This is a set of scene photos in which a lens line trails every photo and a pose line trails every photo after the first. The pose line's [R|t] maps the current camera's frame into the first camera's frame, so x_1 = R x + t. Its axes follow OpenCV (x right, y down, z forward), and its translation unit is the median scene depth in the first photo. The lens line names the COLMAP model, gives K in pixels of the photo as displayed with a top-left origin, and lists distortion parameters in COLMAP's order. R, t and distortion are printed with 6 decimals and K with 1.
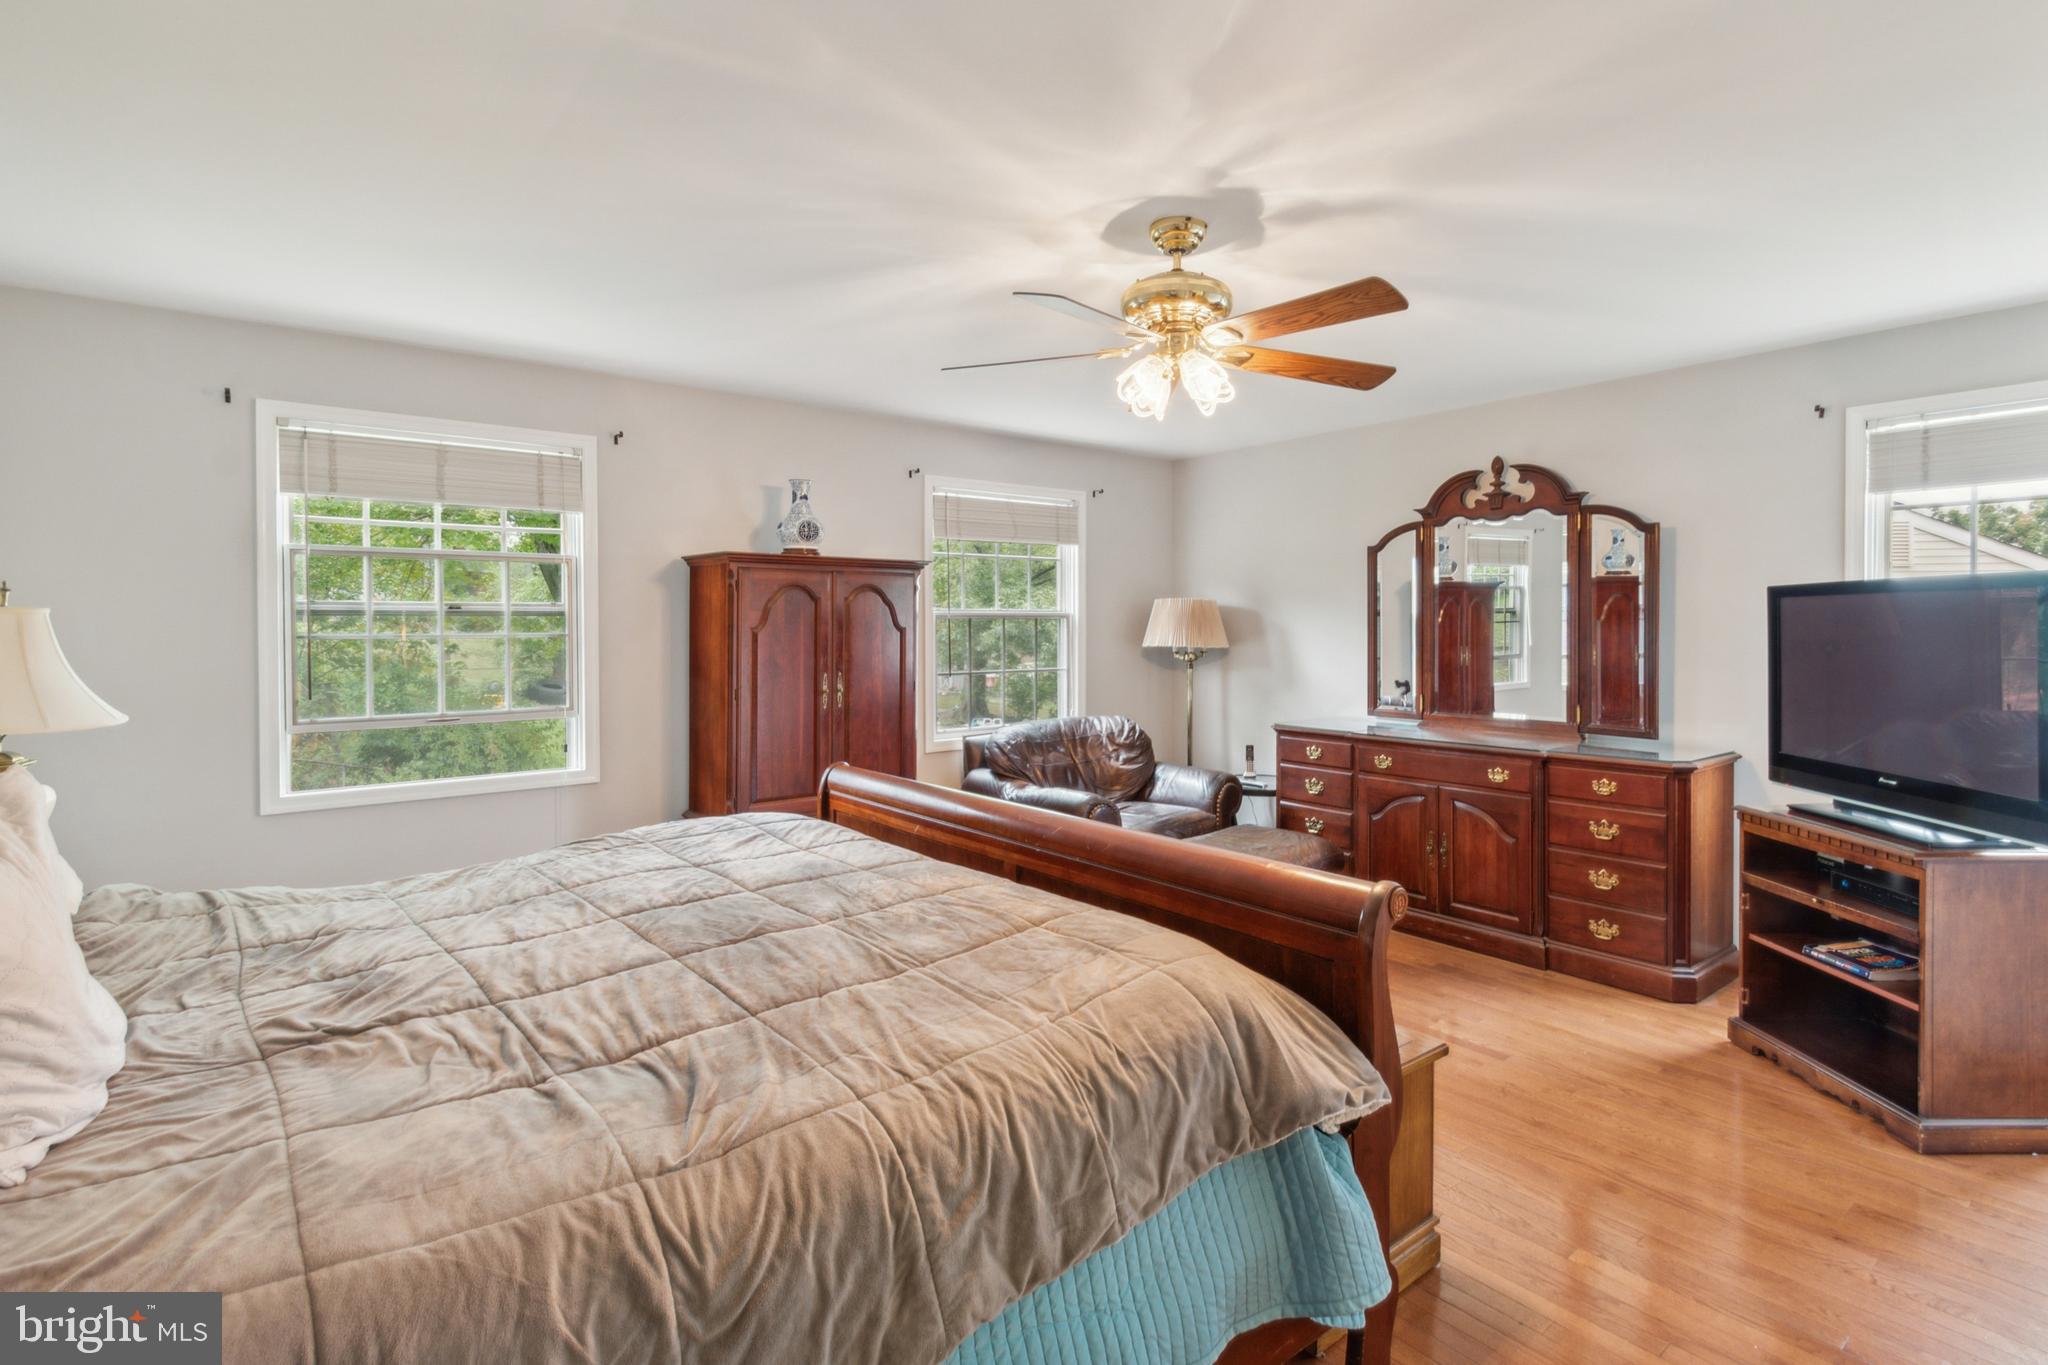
lens RADIAL K [[954.1, 0, 931.8], [0, 954.1, 616.3], [0, 0, 1]] dist [0.001806, 0.000158]
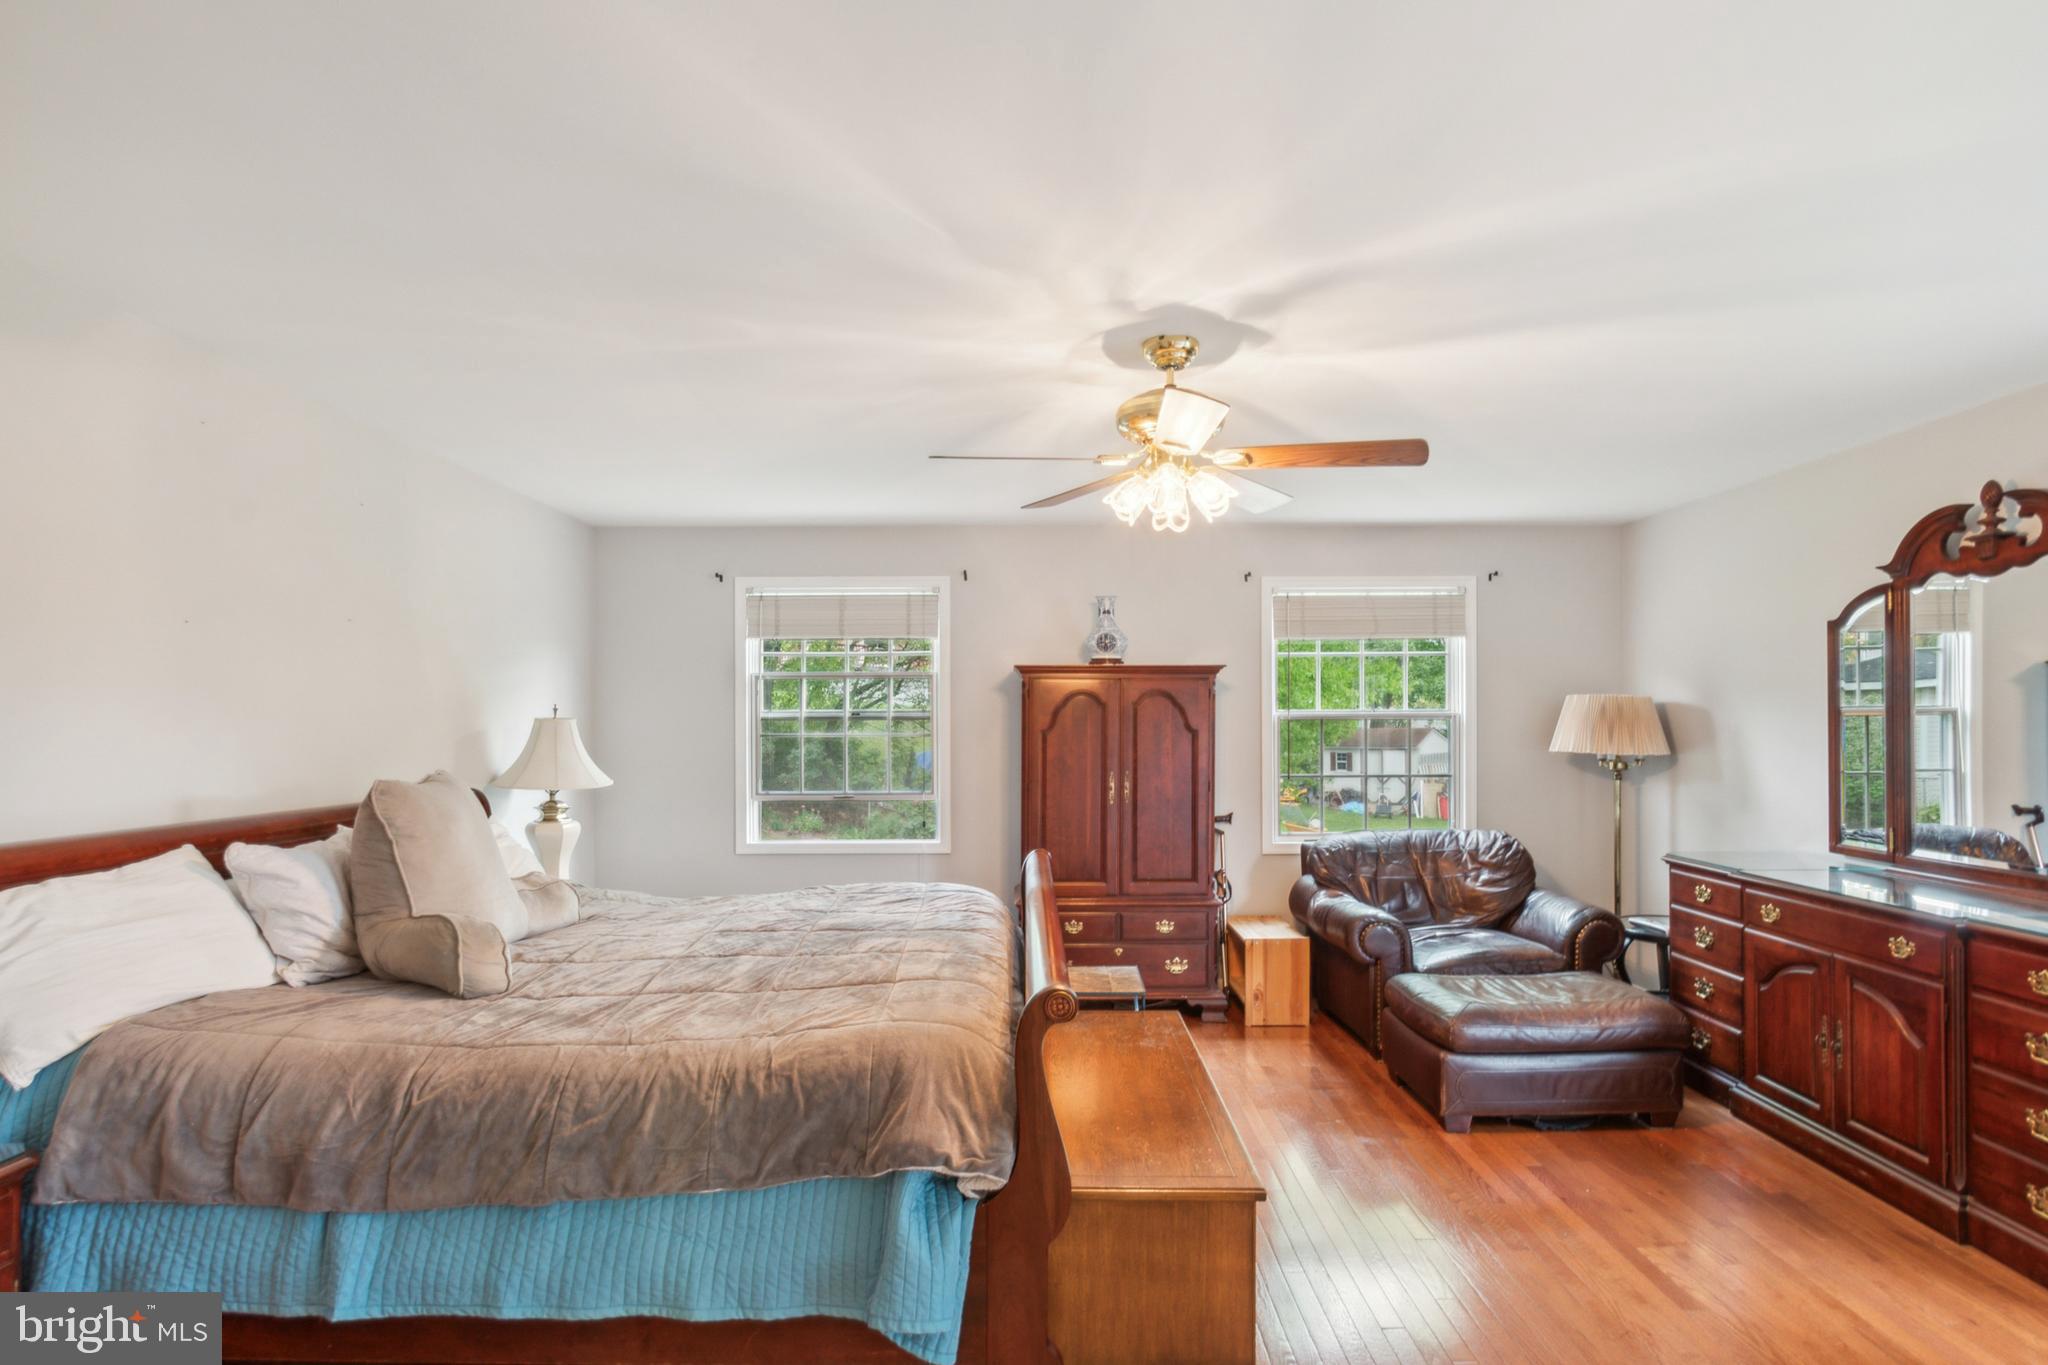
lens RADIAL K [[950.2, 0, 1033.8], [0, 950.2, 698.9], [0, 0, 1]] dist [0.000116, -0.000626]
pose [[0.805484, -0.014044, -0.592451, 0.461867], [0.007397, 0.999880, -0.013645, -0.009425], [0.592571, 0.006608, 0.805491, 0.060248]]
